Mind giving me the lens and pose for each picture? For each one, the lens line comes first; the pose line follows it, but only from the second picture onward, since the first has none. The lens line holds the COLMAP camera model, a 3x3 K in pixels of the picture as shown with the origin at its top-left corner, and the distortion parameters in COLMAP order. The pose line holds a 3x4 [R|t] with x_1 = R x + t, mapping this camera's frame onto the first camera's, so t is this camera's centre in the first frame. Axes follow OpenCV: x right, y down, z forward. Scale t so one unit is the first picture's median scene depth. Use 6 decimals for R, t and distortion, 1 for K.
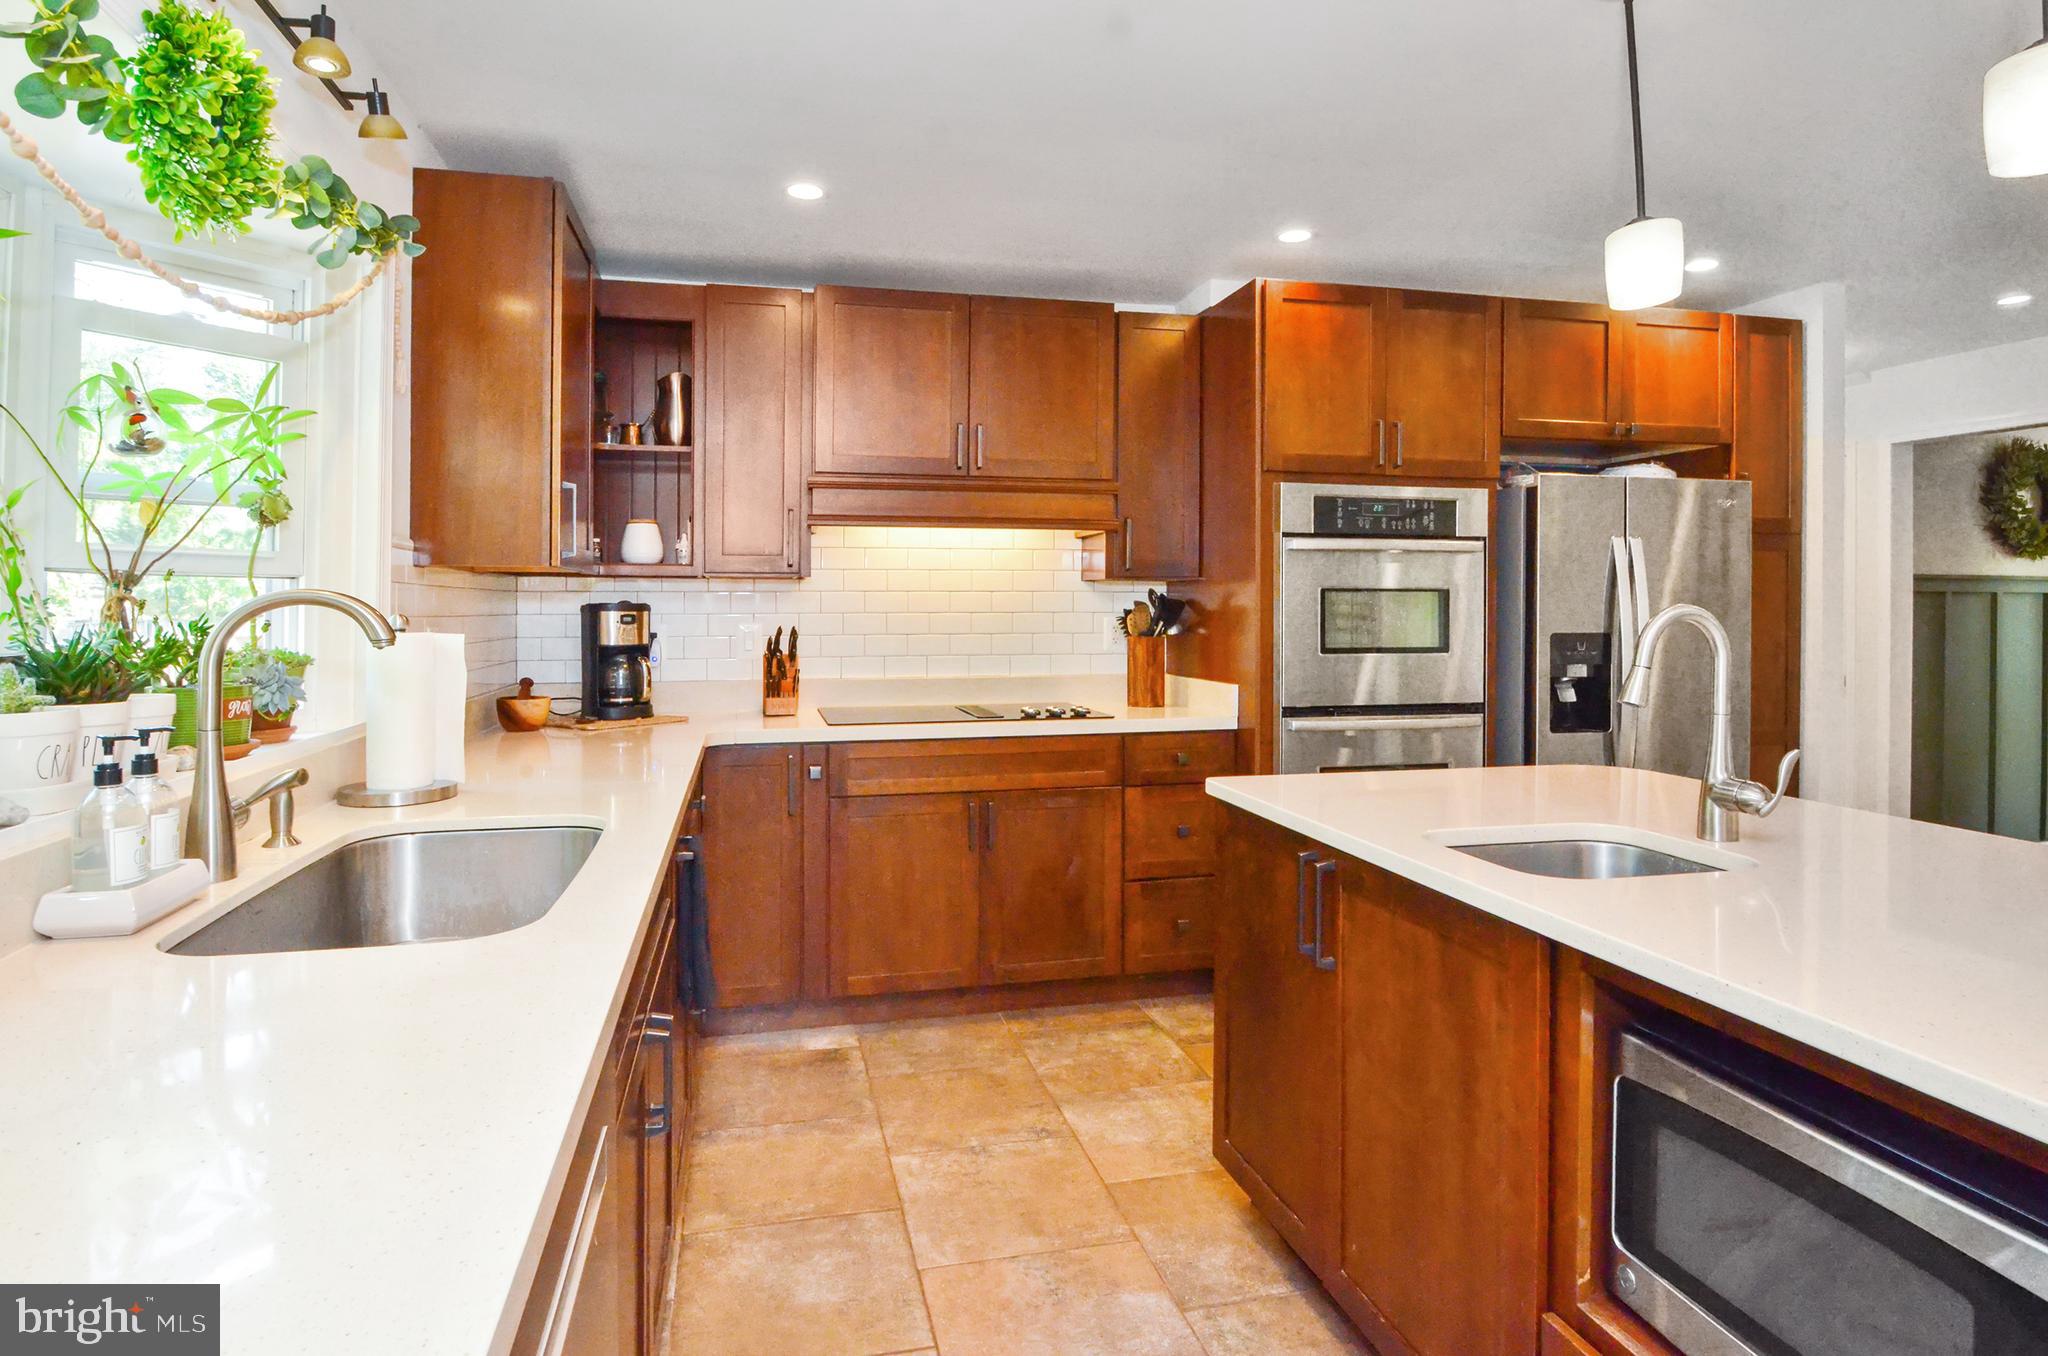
lens RADIAL K [[1094.5, 0, 1019.3], [0, 1094.5, 638.6], [0, 0, 1]] dist [0.001900, 0.000124]
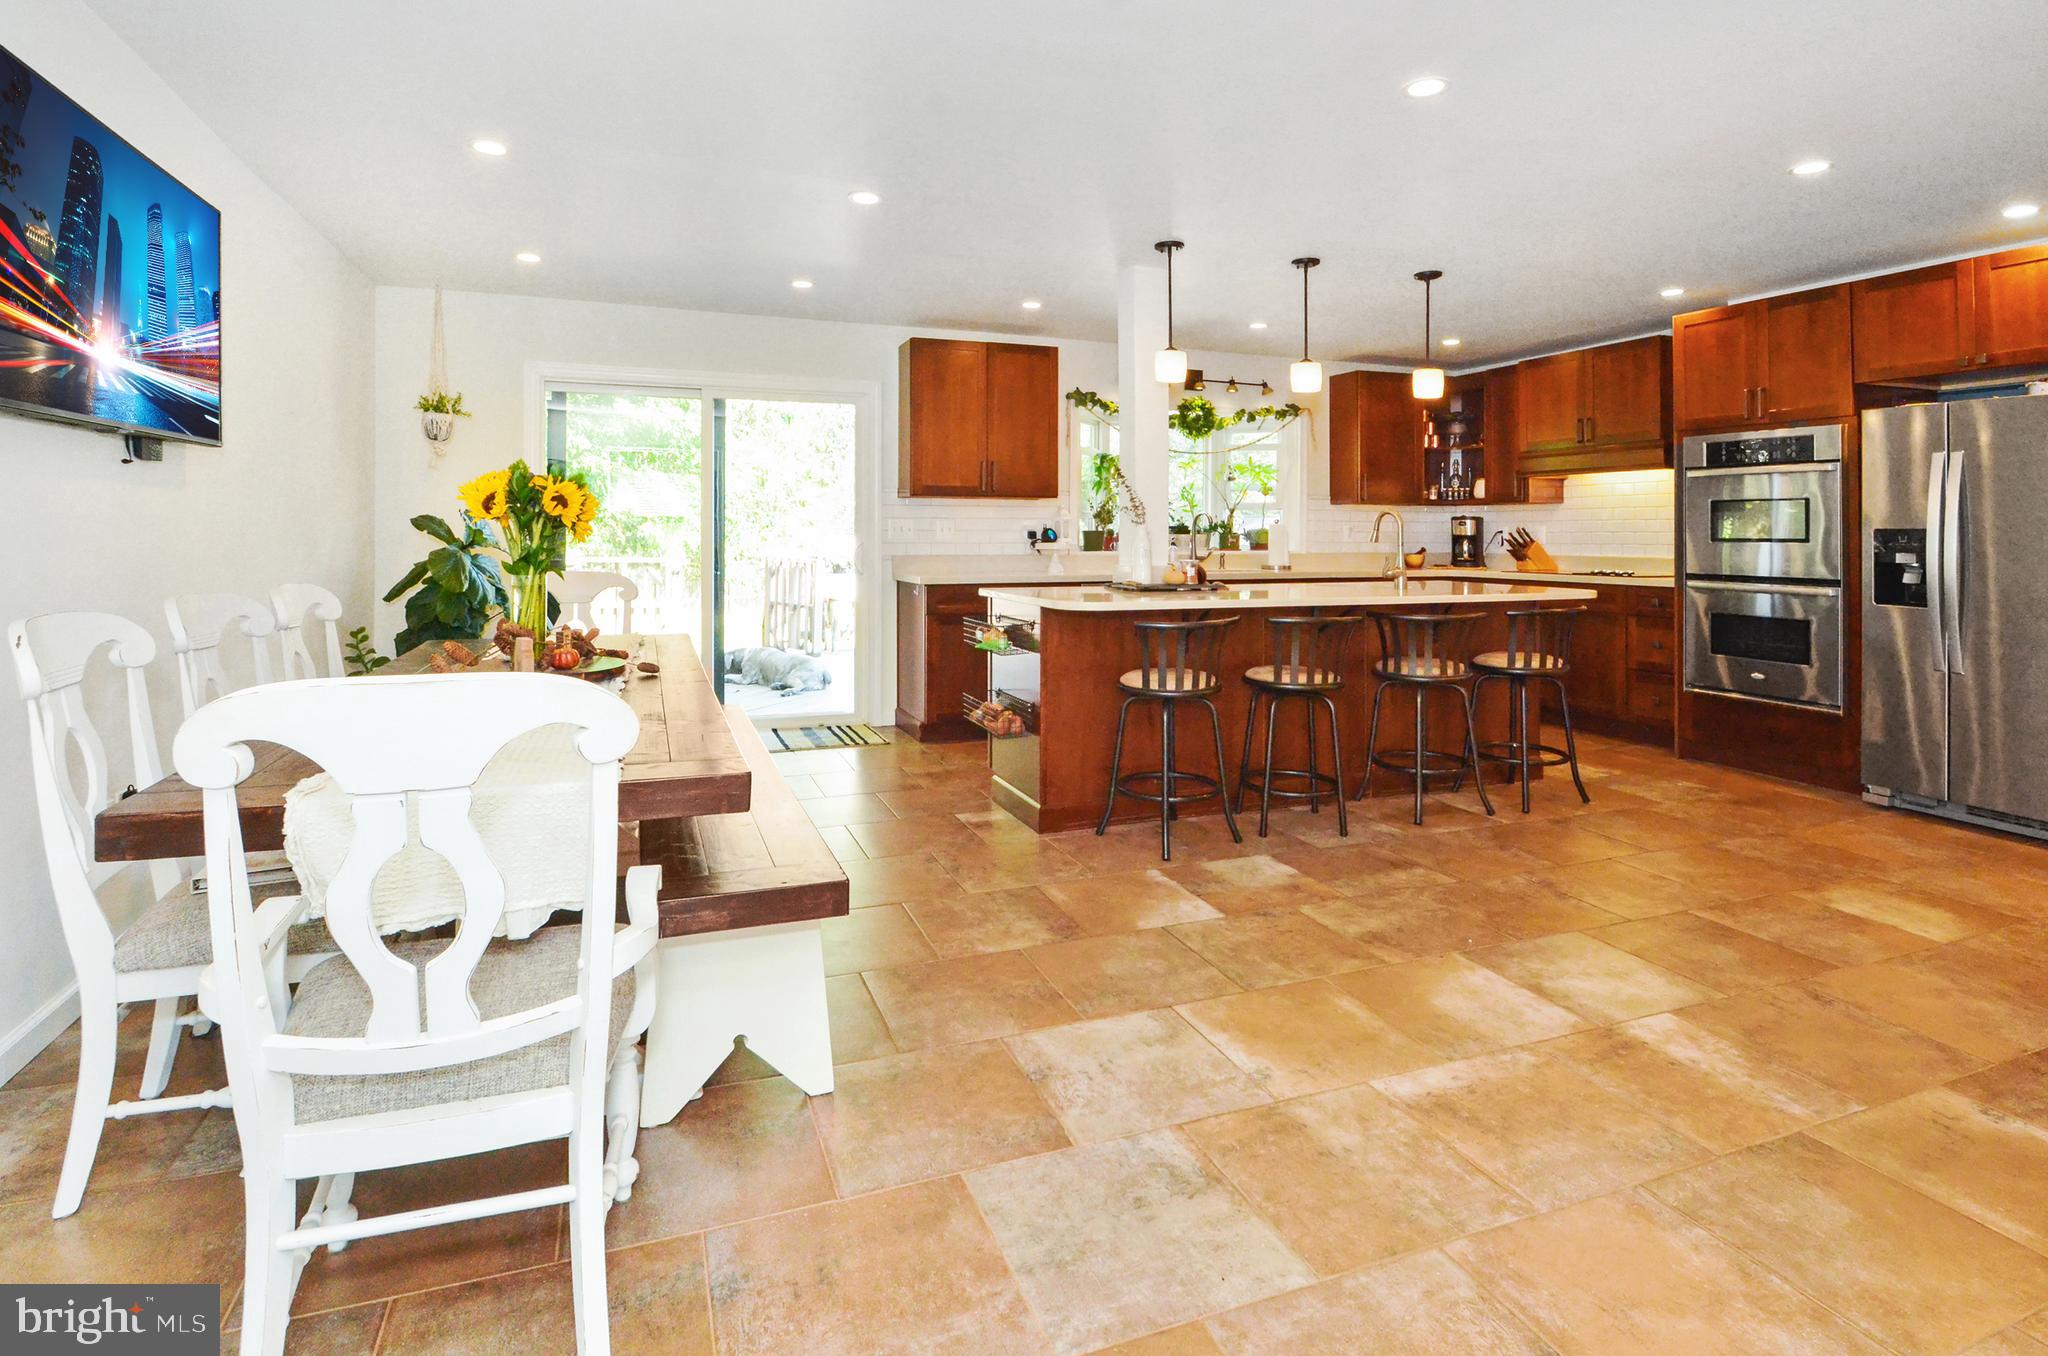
lens RADIAL K [[1008.4, 0, 1017.3], [0, 1008.4, 522.9], [0, 0, 1]] dist [-0.033142, -0.000313]
pose [[0.125984, -0.008842, -0.991993, 1.536490], [-0.036758, 0.999232, -0.013575, 0.042105], [0.991351, 0.038174, 0.125562, -0.174493]]
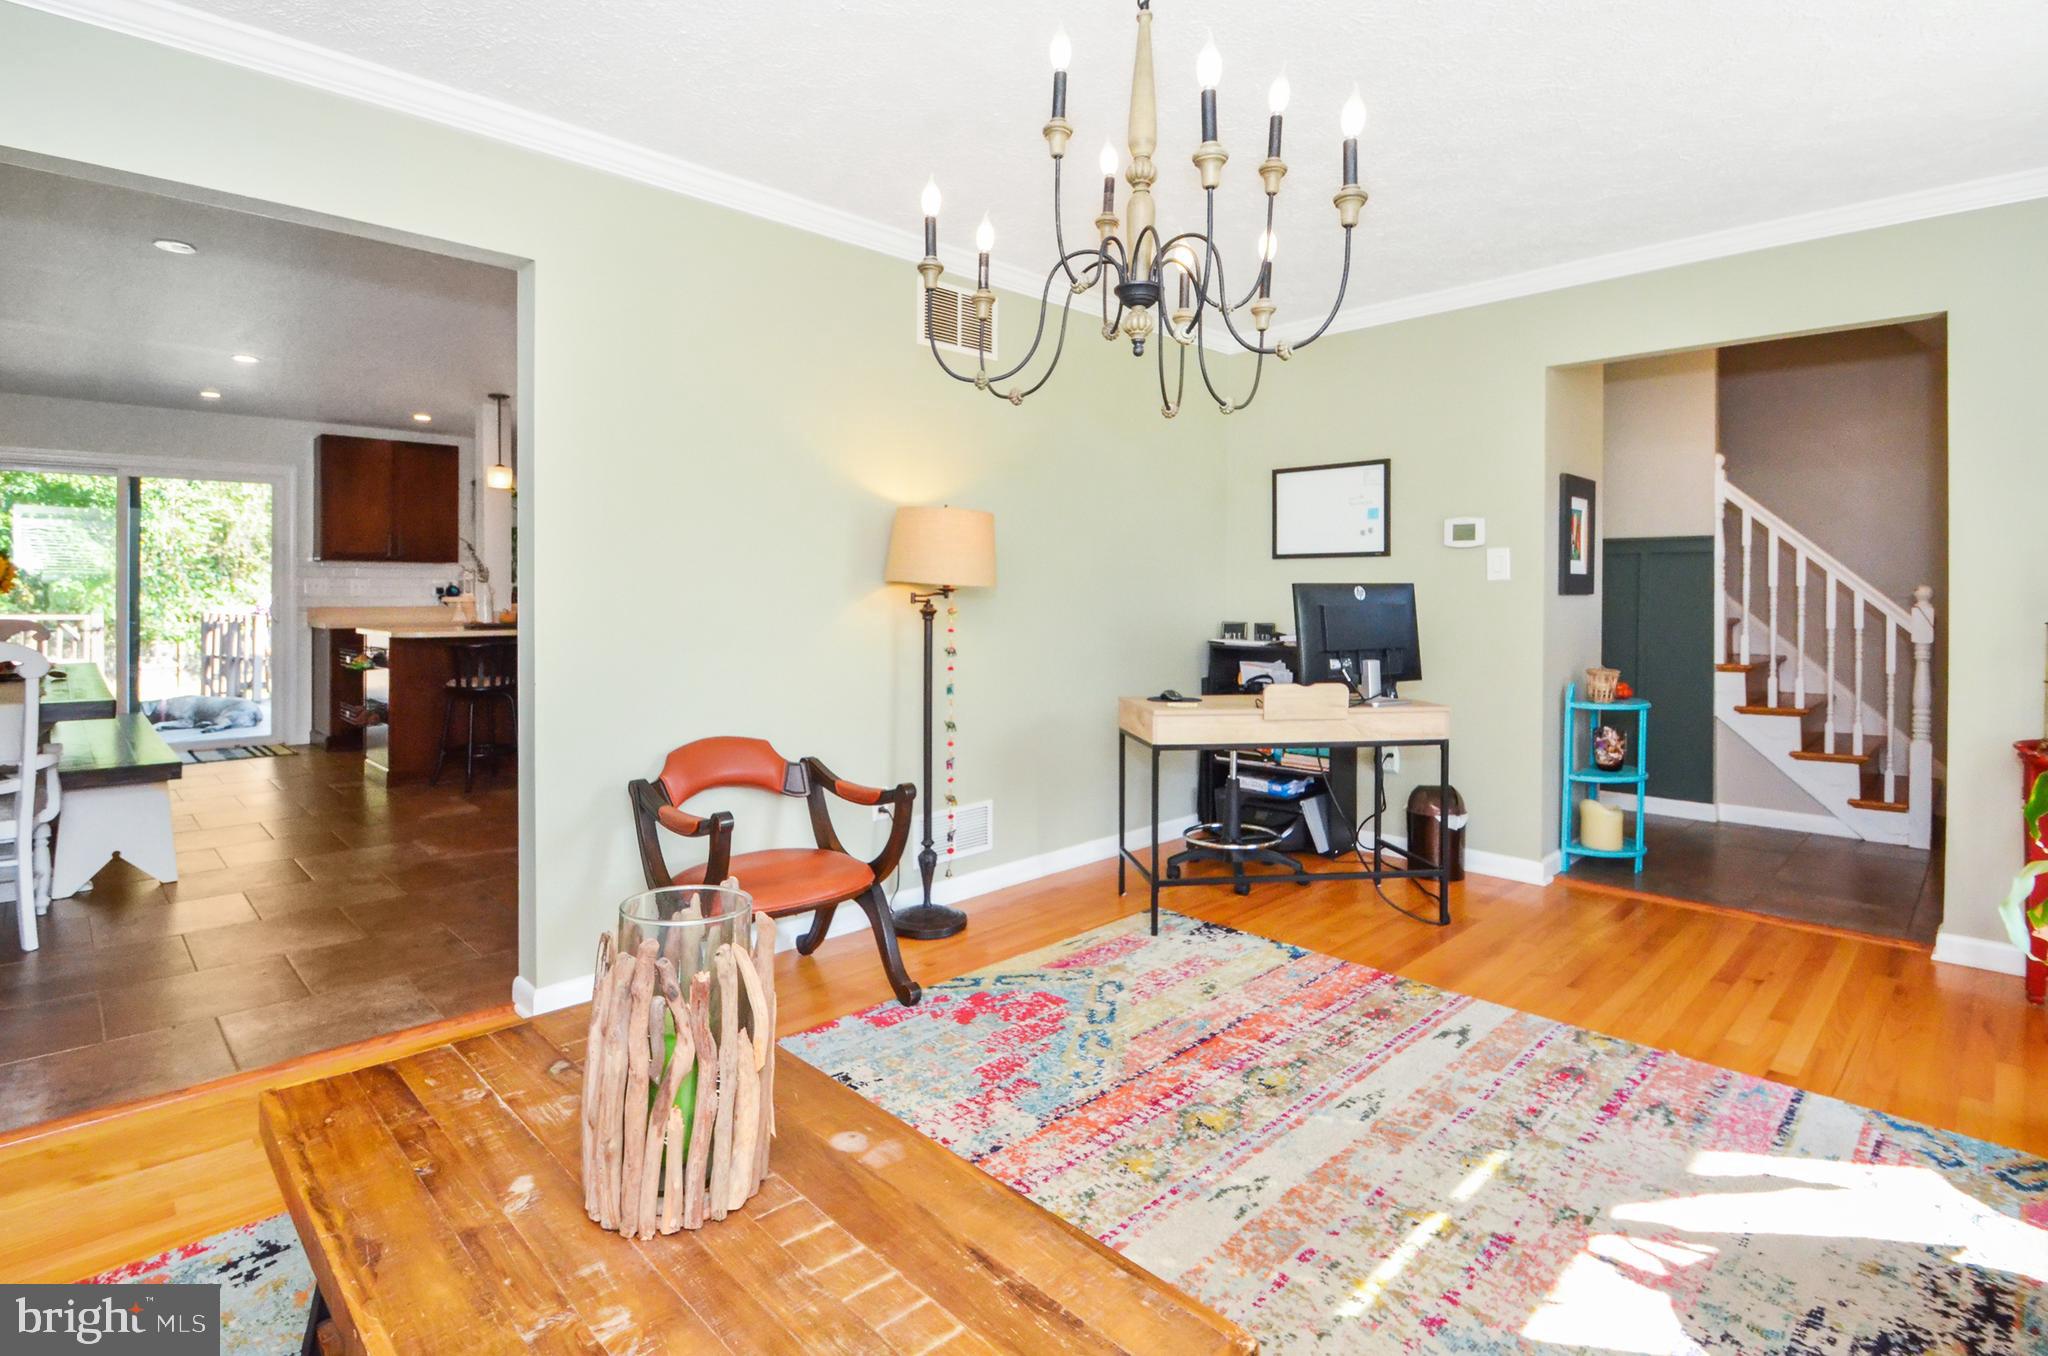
lens RADIAL K [[1015.8, 0, 1022.5], [0, 1015.8, 586.5], [0, 0, 1]] dist [-0.029226, 0.001025]
pose [[0.516105, -0.003254, -0.856519, 2.456253], [-0.030453, 0.999291, -0.022146, 0.038619], [0.855984, 0.037513, 0.515640, 0.046722]]
